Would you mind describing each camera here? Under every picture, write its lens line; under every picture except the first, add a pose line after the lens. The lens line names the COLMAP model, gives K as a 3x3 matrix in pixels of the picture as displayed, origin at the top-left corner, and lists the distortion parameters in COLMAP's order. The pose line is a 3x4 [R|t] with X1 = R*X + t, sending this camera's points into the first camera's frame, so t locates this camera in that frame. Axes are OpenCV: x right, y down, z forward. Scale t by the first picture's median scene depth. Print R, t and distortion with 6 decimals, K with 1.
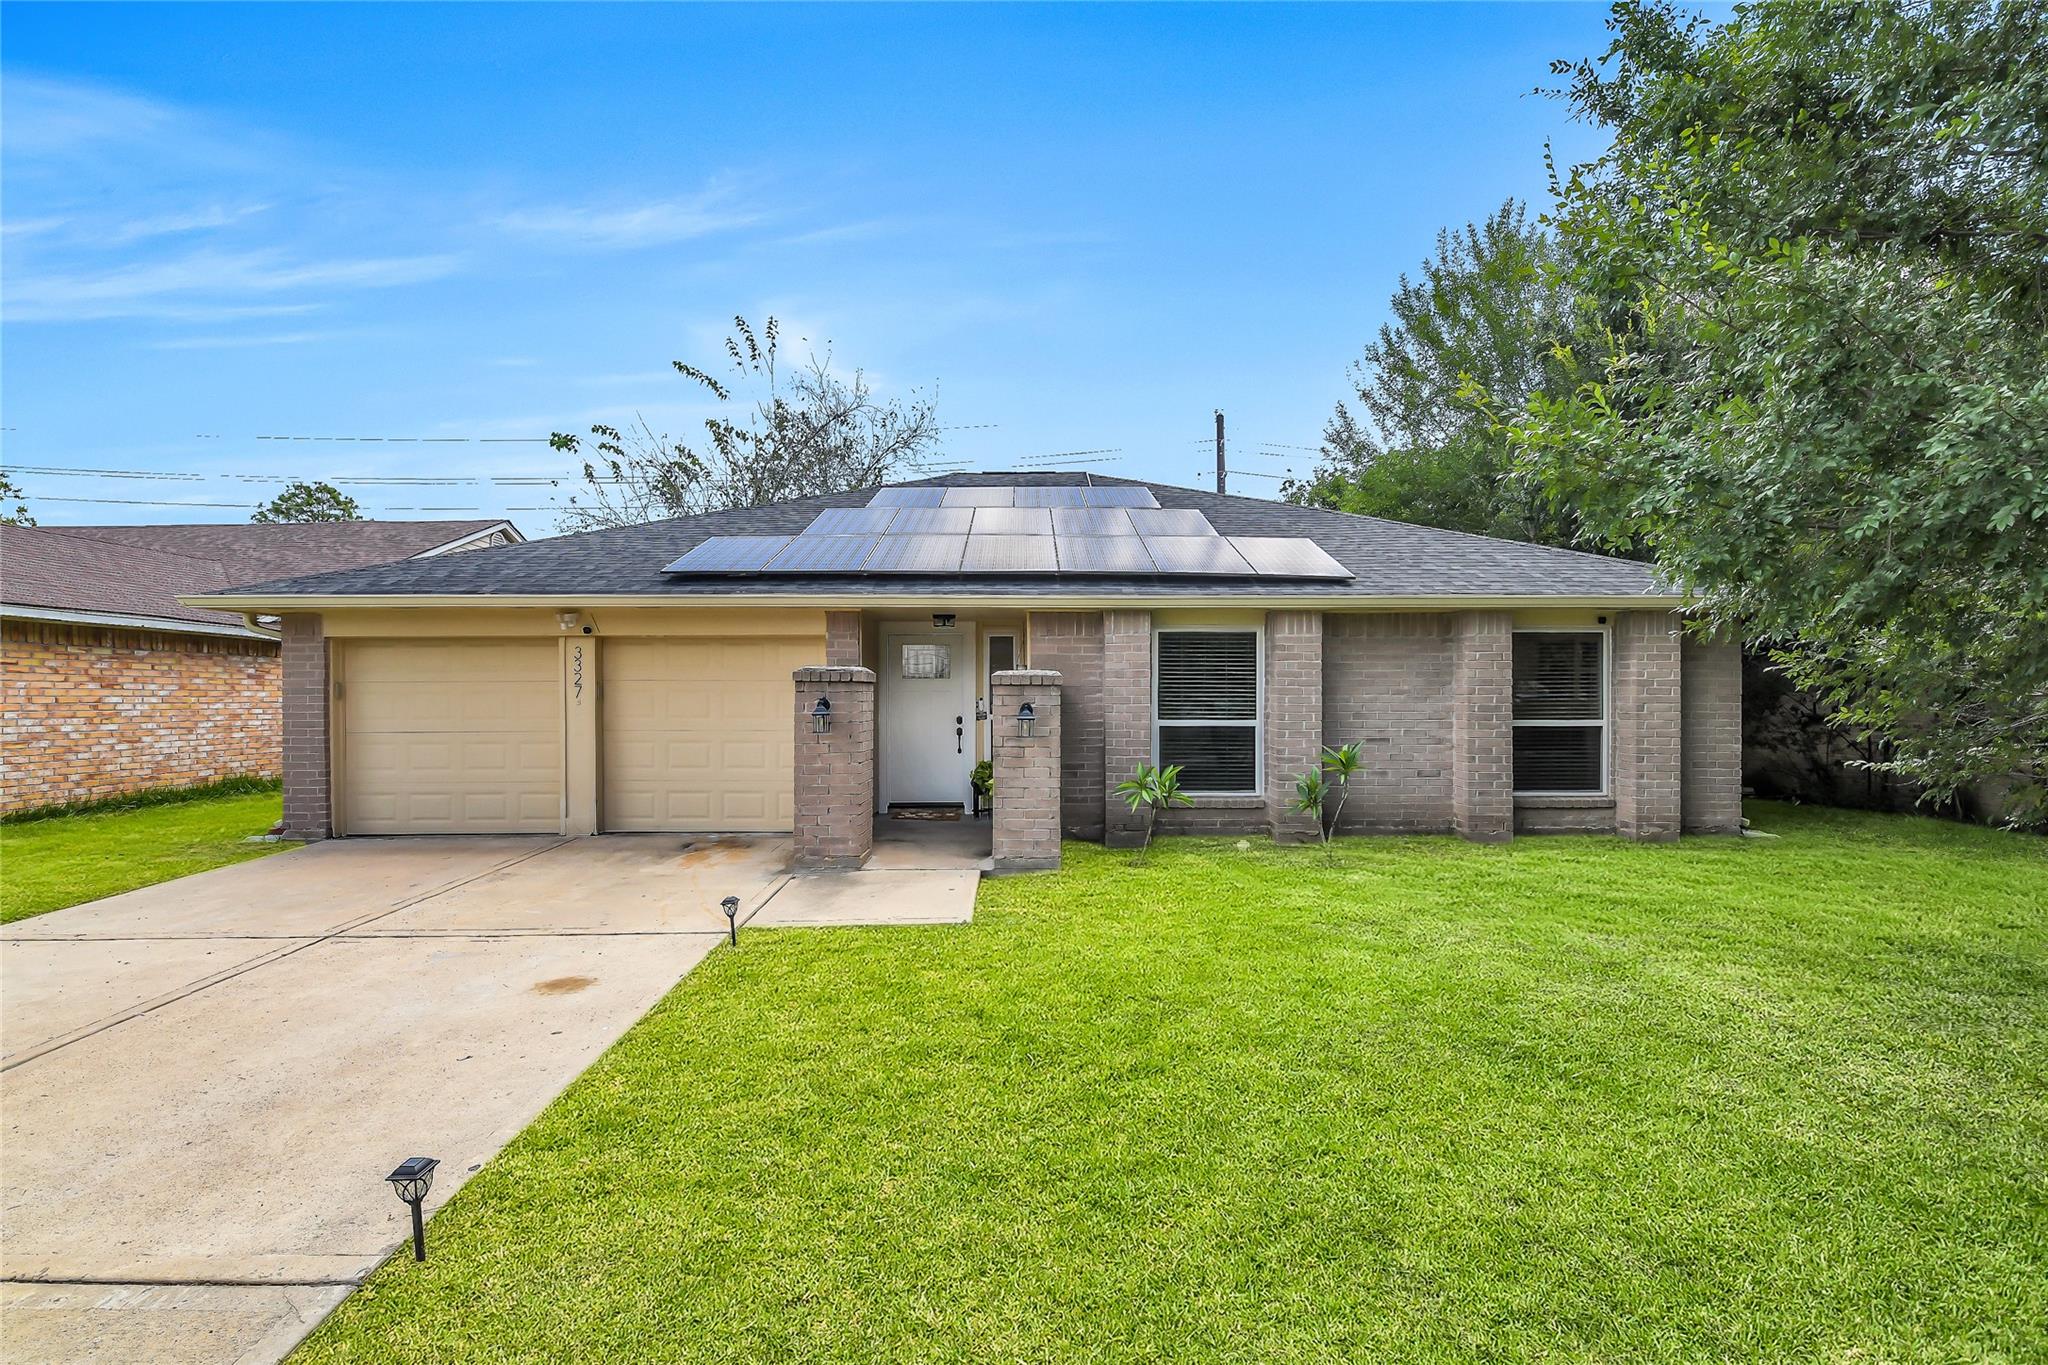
lens RADIAL K [[878.4, 0, 1016.1], [0, 878.4, 689.7], [0, 0, 1]] dist [0.000395, 0.000109]
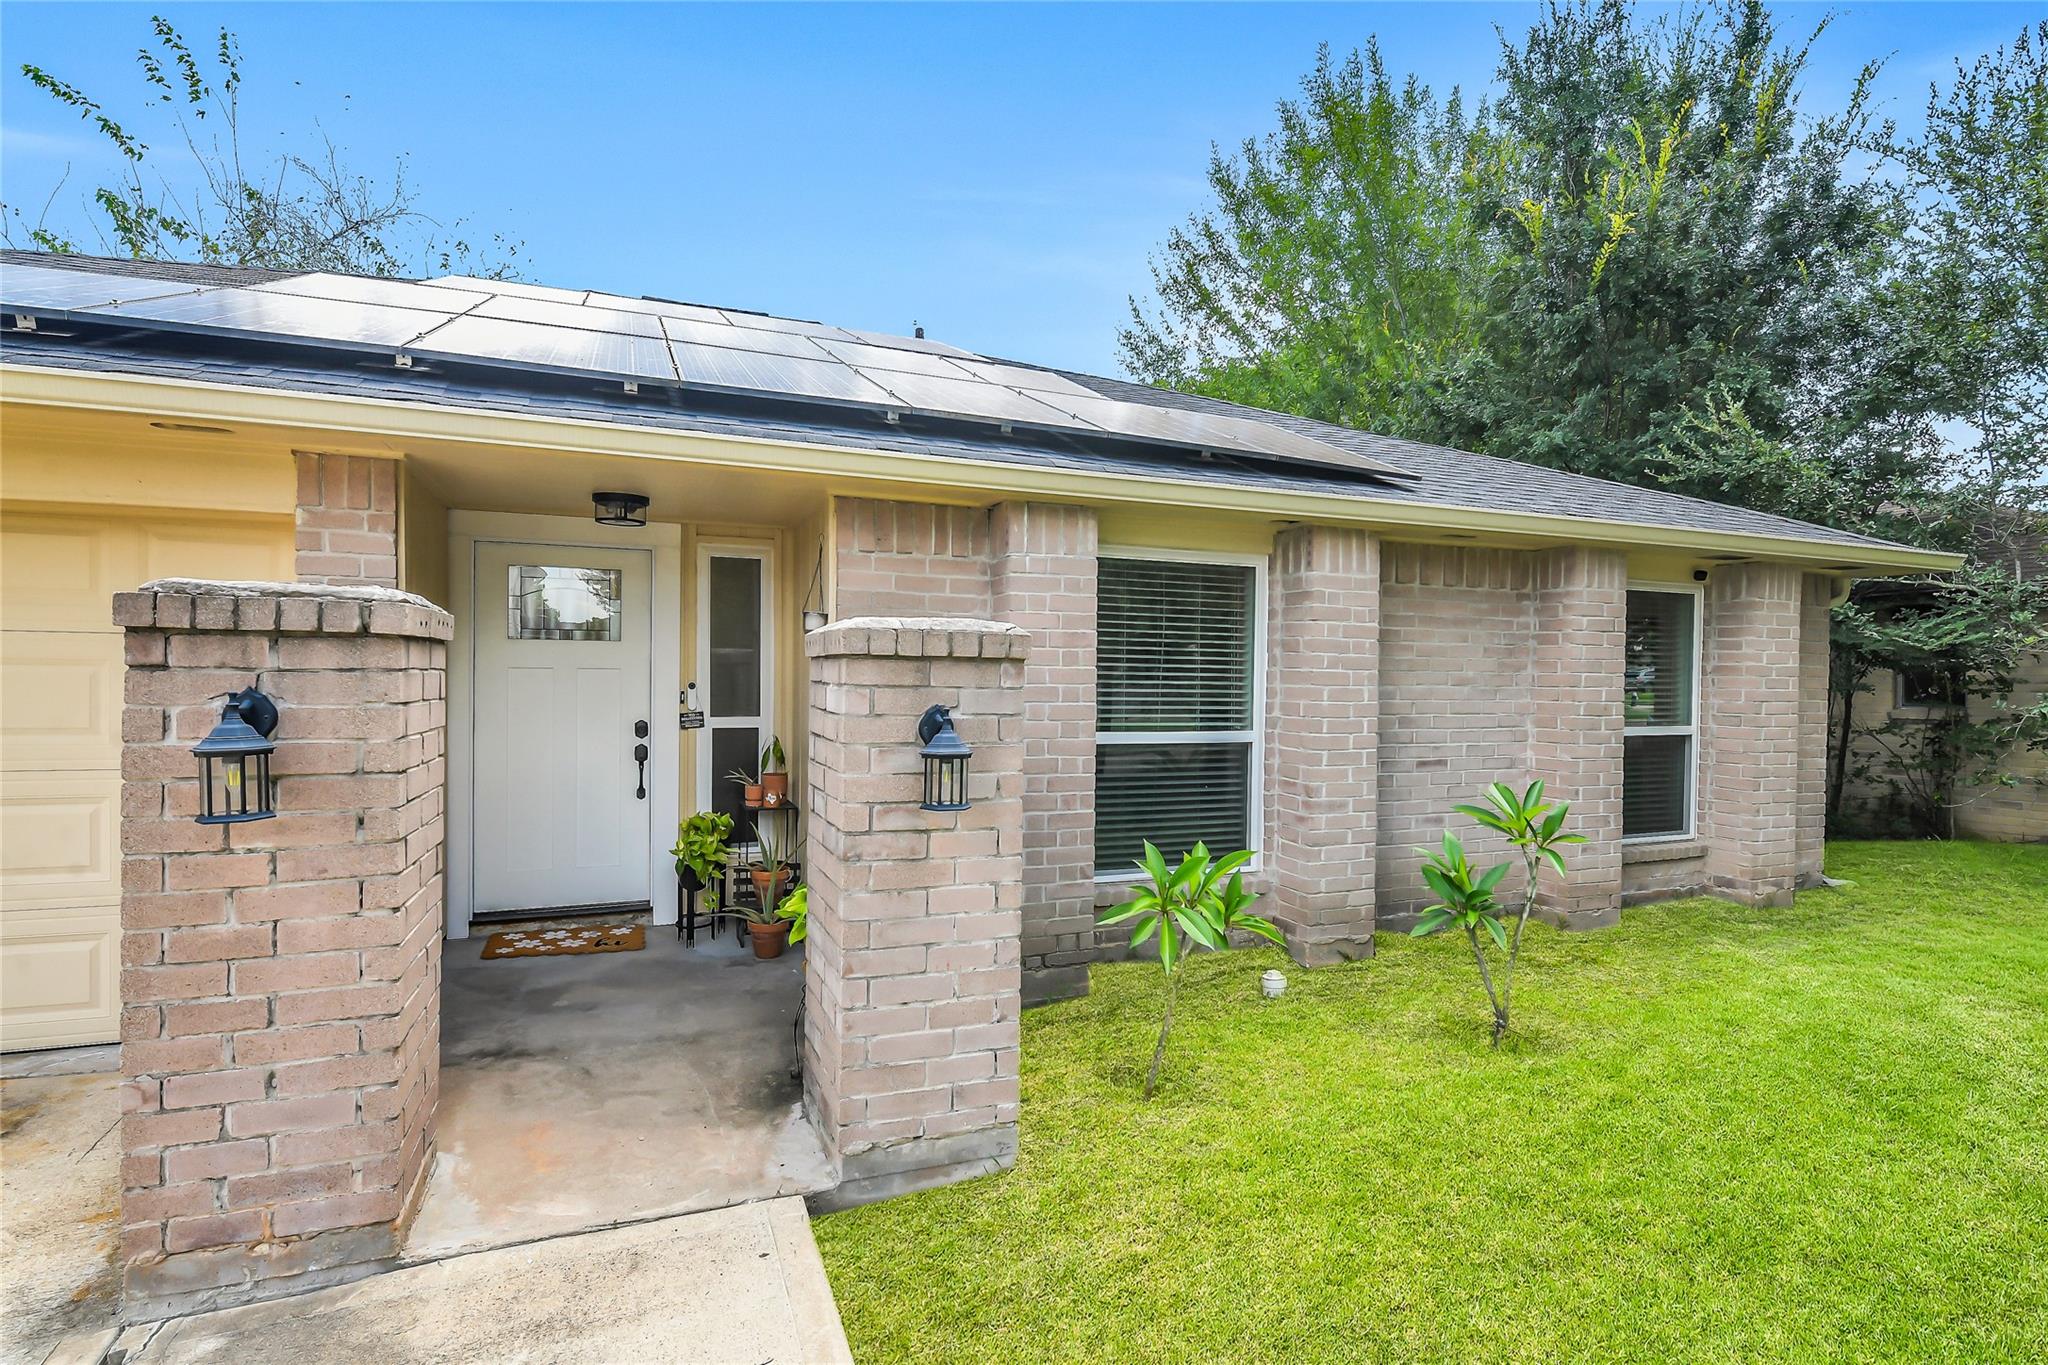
lens RADIAL K [[1006.8, 0, 1025.4], [0, 1006.8, 692.4], [0, 0, 1]] dist [-0.005661, -0.000576]
pose [[0.928619, 0.005790, 0.370991, -0.084771], [-0.015781, 0.999590, 0.023902, -0.001167], [-0.370700, -0.028051, 0.928329, 0.482618]]
